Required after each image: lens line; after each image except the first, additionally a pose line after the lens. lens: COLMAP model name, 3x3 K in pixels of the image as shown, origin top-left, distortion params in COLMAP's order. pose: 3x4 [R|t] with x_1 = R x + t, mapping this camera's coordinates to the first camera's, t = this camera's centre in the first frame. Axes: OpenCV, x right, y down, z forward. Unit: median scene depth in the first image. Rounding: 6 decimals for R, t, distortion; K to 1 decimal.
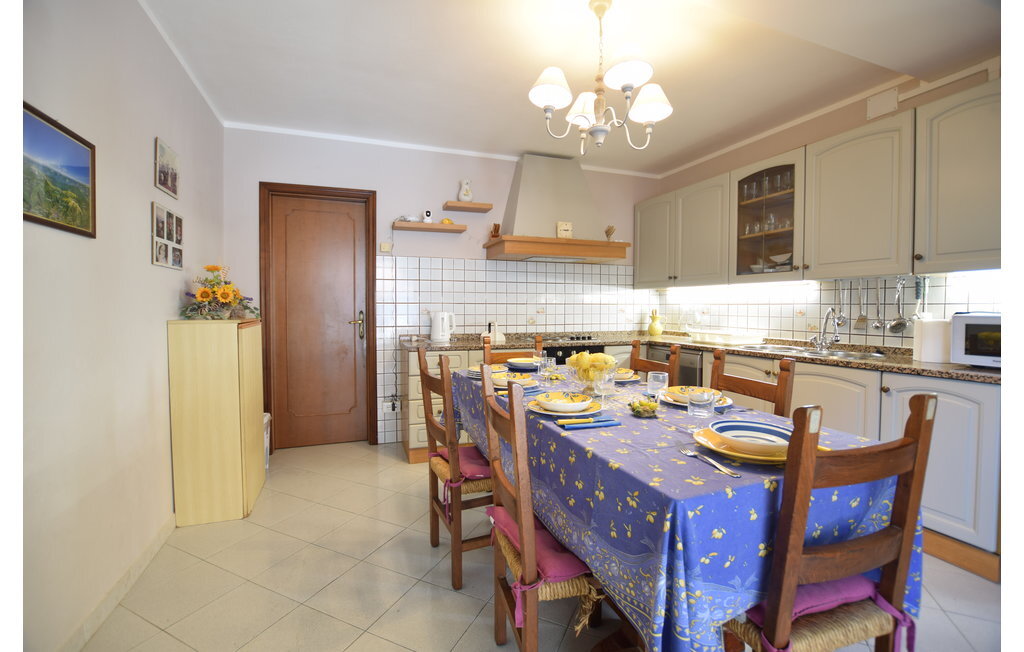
lens RADIAL K [[444.3, 0, 514.8], [0, 444.3, 321.1], [0, 0, 1]] dist [-0.027251, 0.000232]
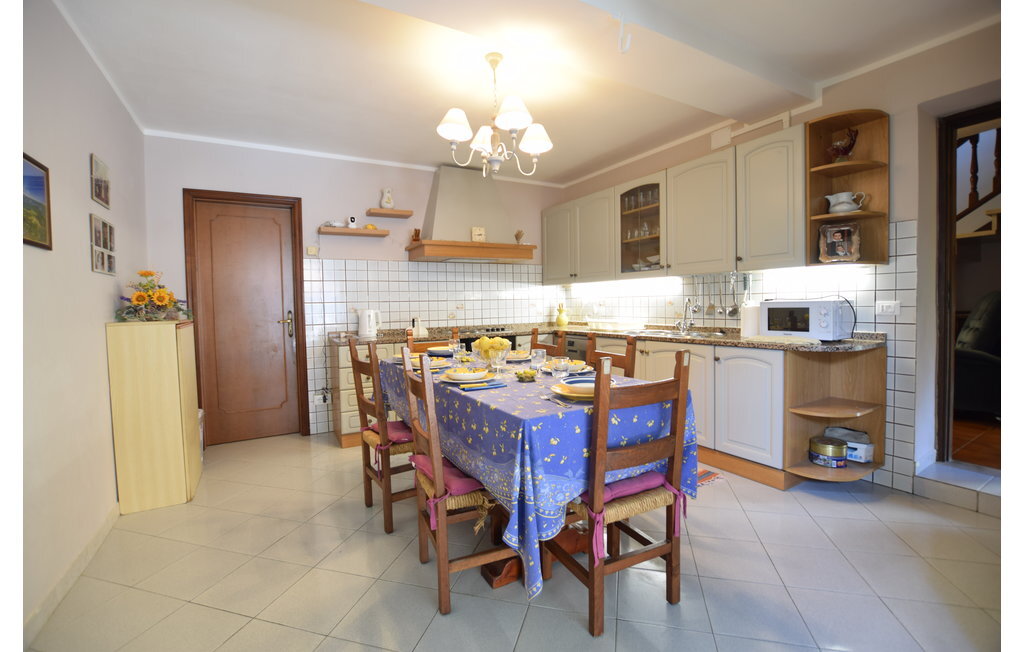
lens RADIAL K [[444.3, 0, 514.8], [0, 444.3, 321.1], [0, 0, 1]] dist [-0.027251, 0.000232]
pose [[0.987194, -0.028572, 0.156943, 0.029291], [0.027486, 0.999581, 0.009082, 0.010902], [-0.157137, -0.004652, 0.987566, -0.196977]]
